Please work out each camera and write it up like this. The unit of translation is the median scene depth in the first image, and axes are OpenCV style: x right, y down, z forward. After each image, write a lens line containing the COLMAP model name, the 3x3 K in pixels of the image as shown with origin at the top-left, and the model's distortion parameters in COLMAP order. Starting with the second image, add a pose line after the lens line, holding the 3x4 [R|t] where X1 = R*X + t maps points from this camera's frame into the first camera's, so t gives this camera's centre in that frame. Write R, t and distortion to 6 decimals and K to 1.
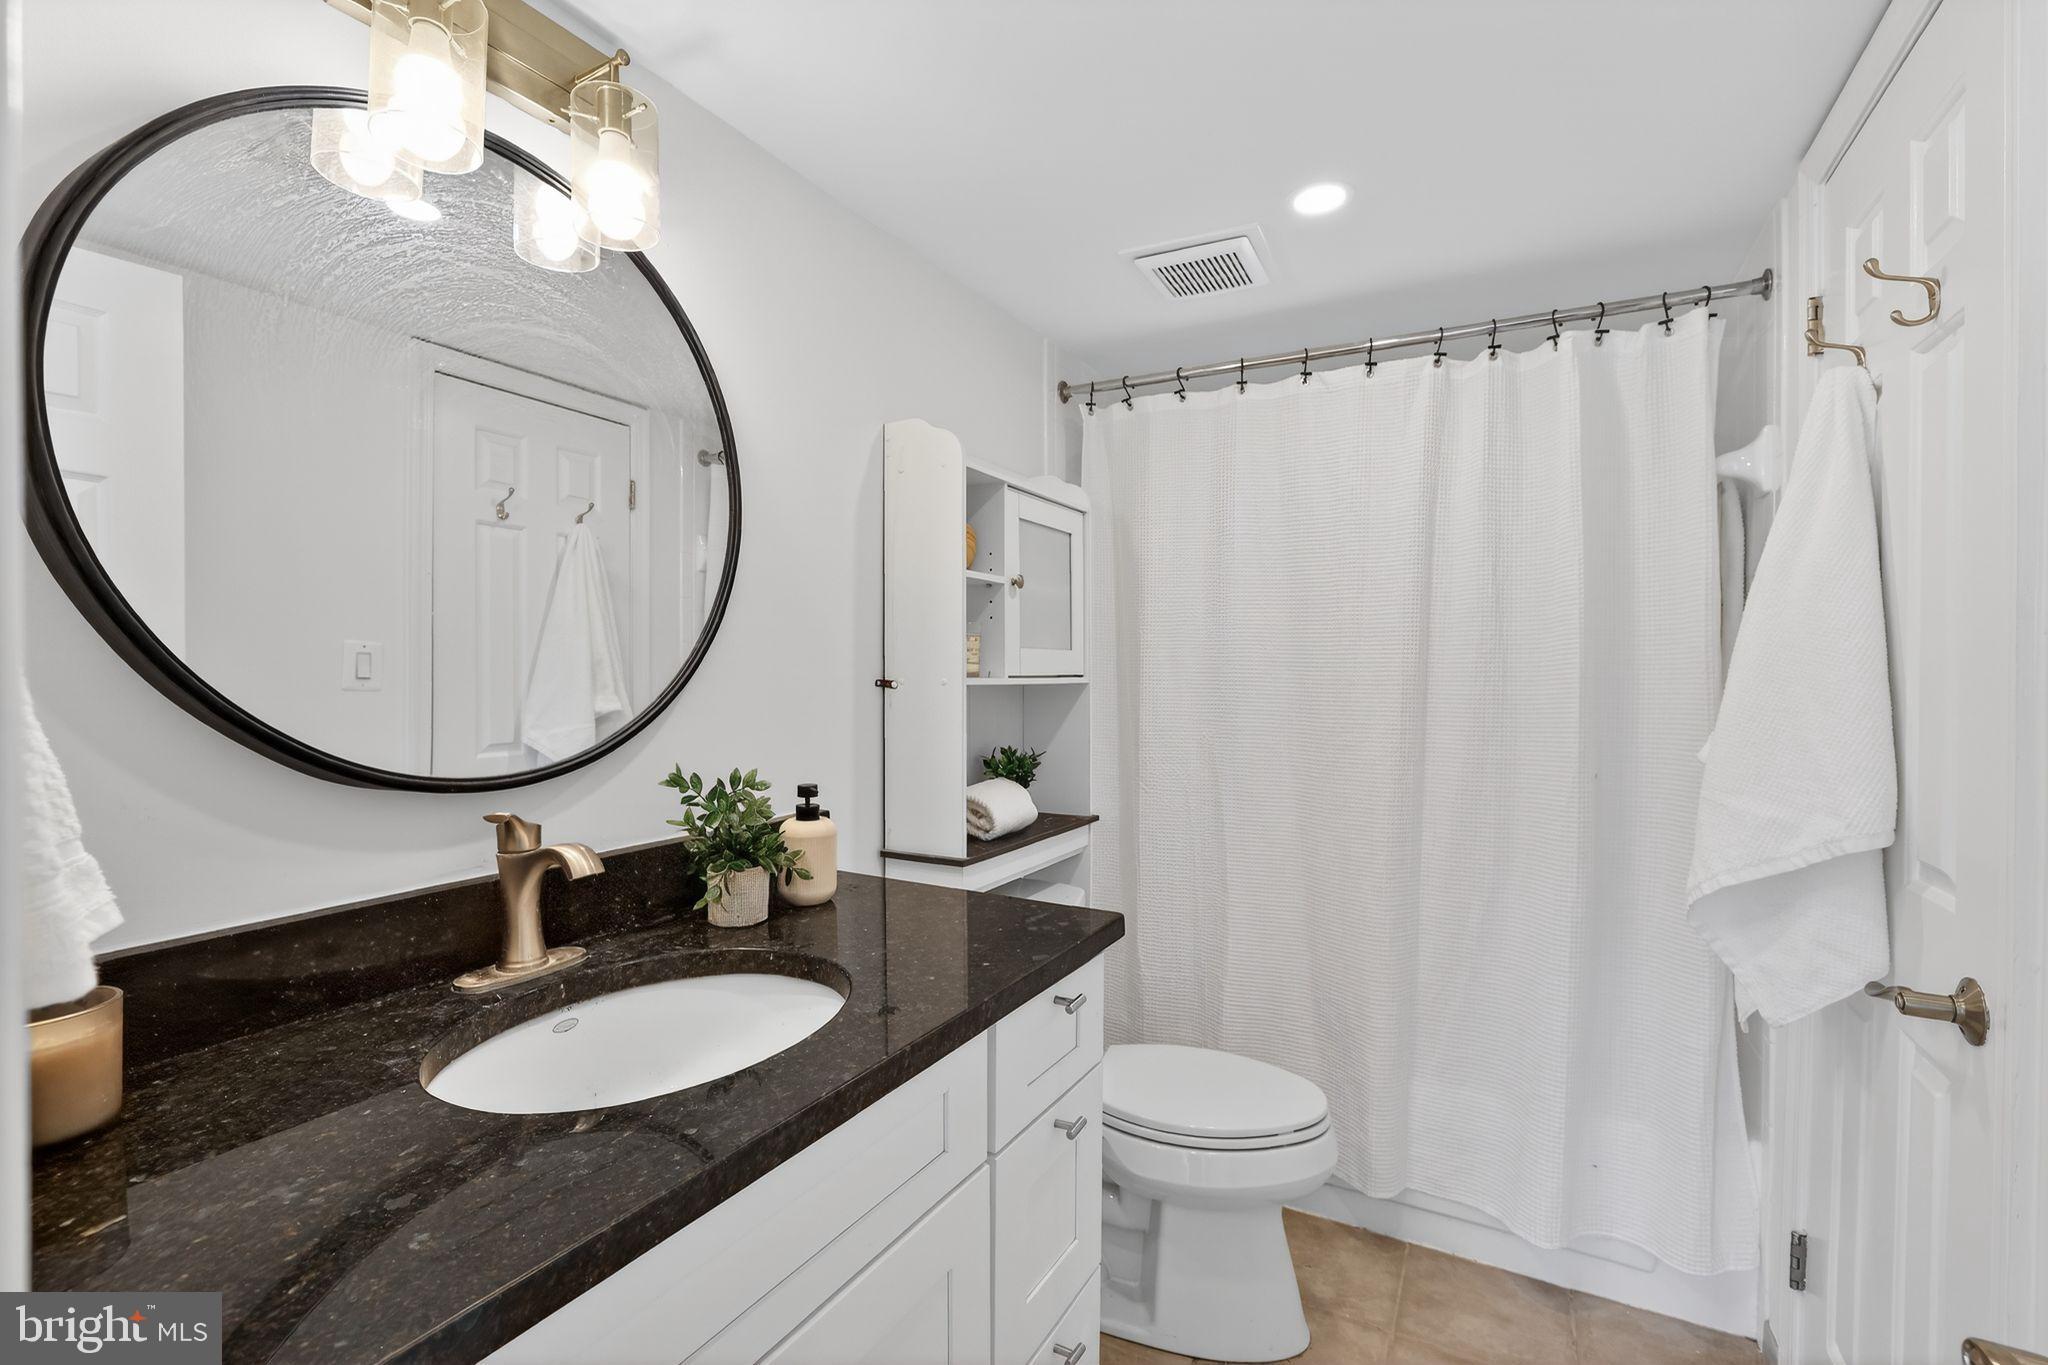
lens RADIAL K [[931.7, 0, 1024.0], [0, 931.7, 682.5], [0, 0, 1]] dist [-0.046396, 0.000047]
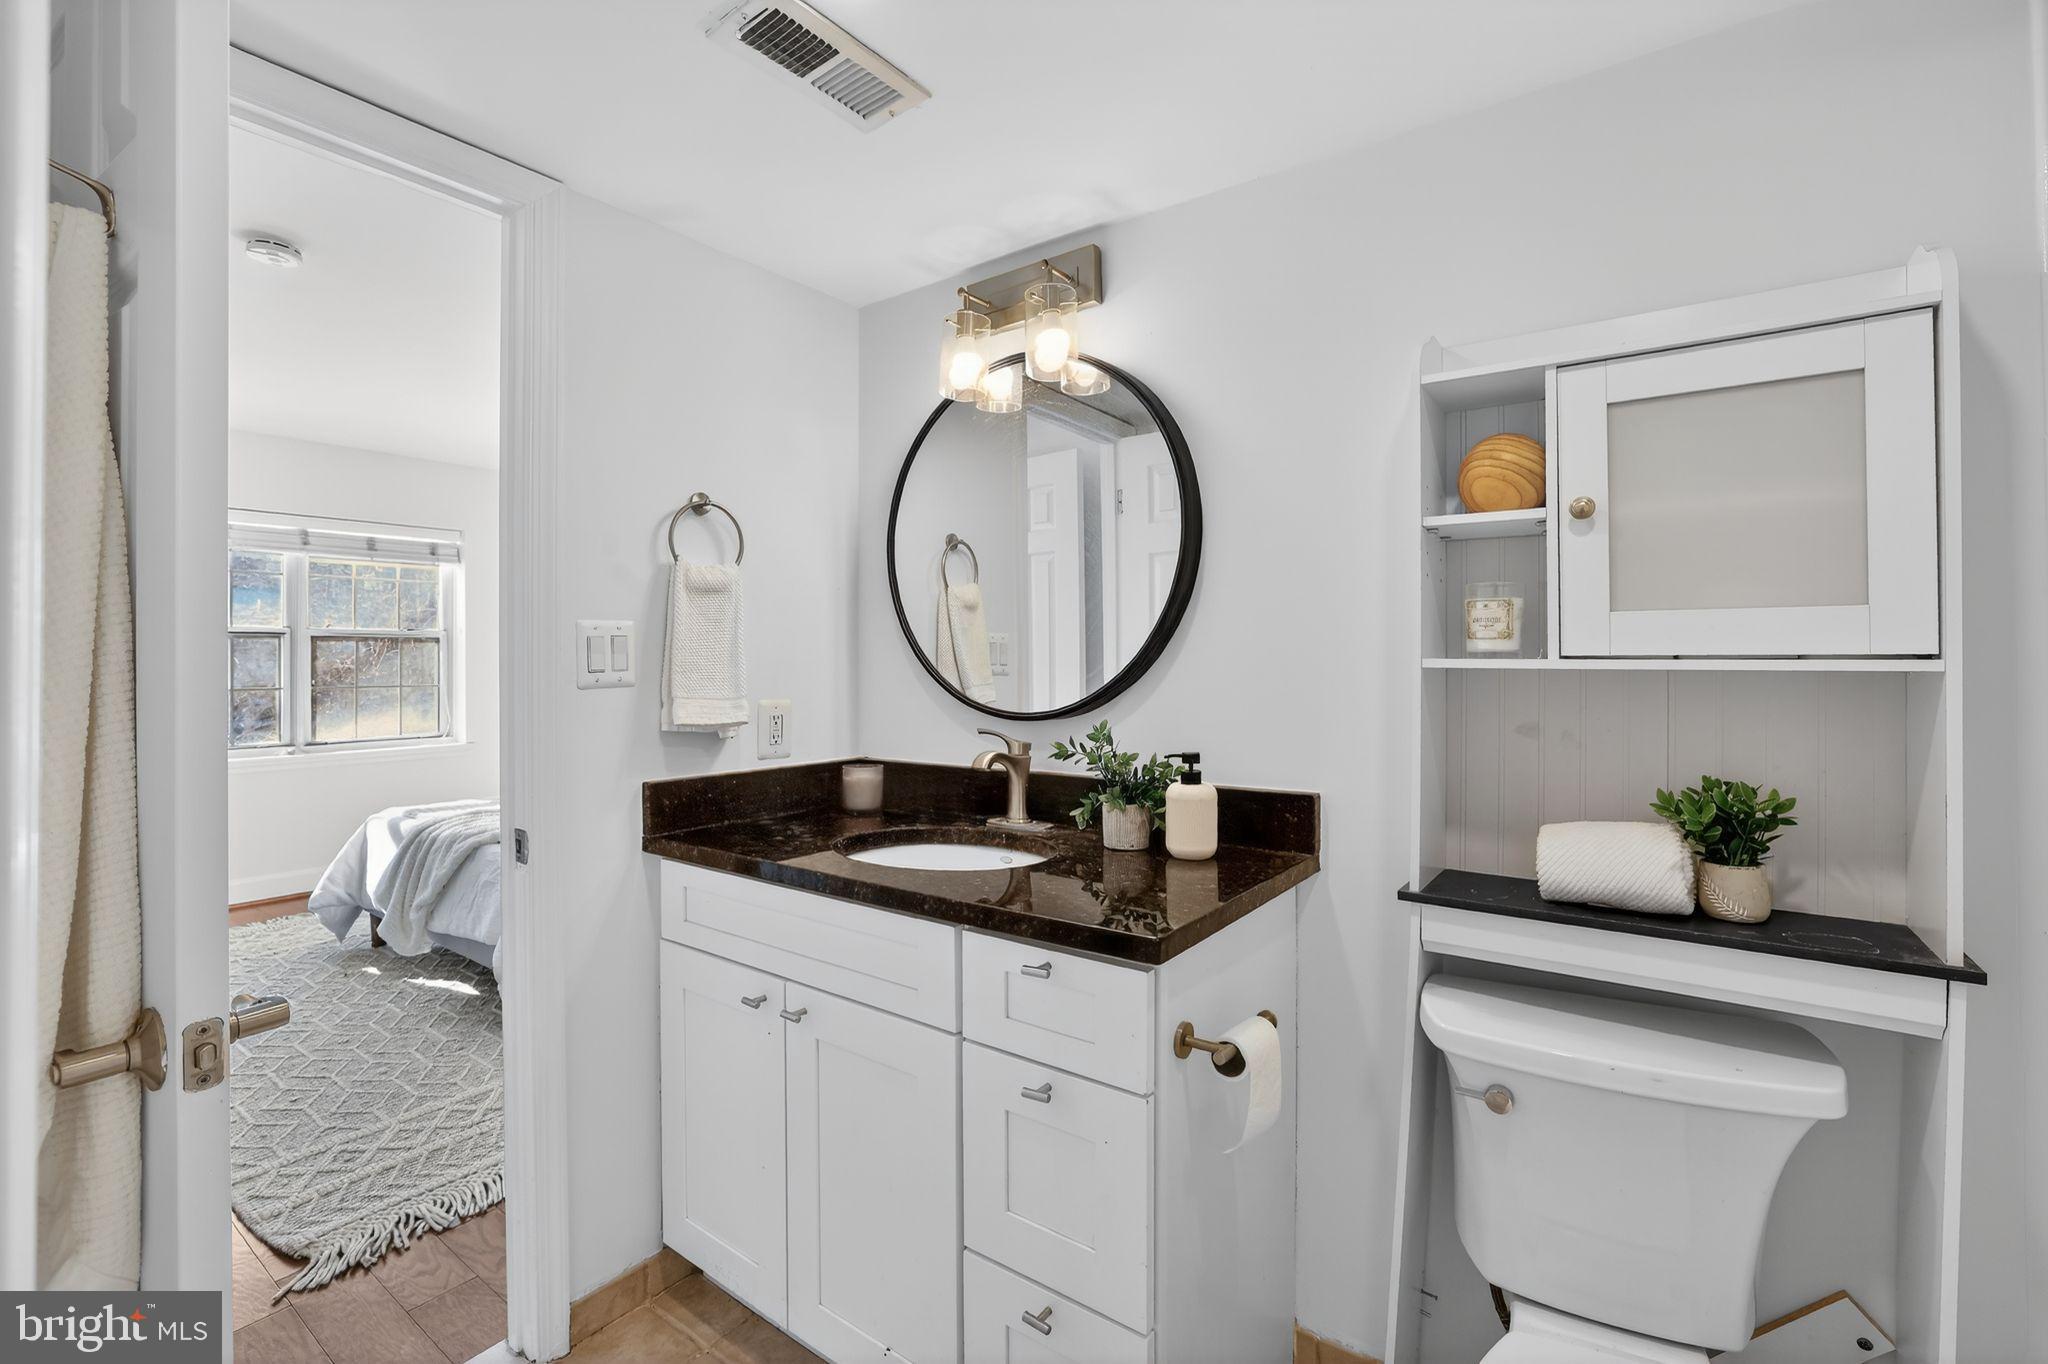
lens RADIAL K [[902.3, 0, 1013.4], [0, 902.3, 668.6], [0, 0, 1]] dist [-0.014326, -0.000016]
pose [[-0.141639, -0.001046, -0.989918, 0.896620], [-0.016296, 0.999866, 0.001275, 0.008637], [0.989784, 0.016312, -0.141637, 0.948043]]
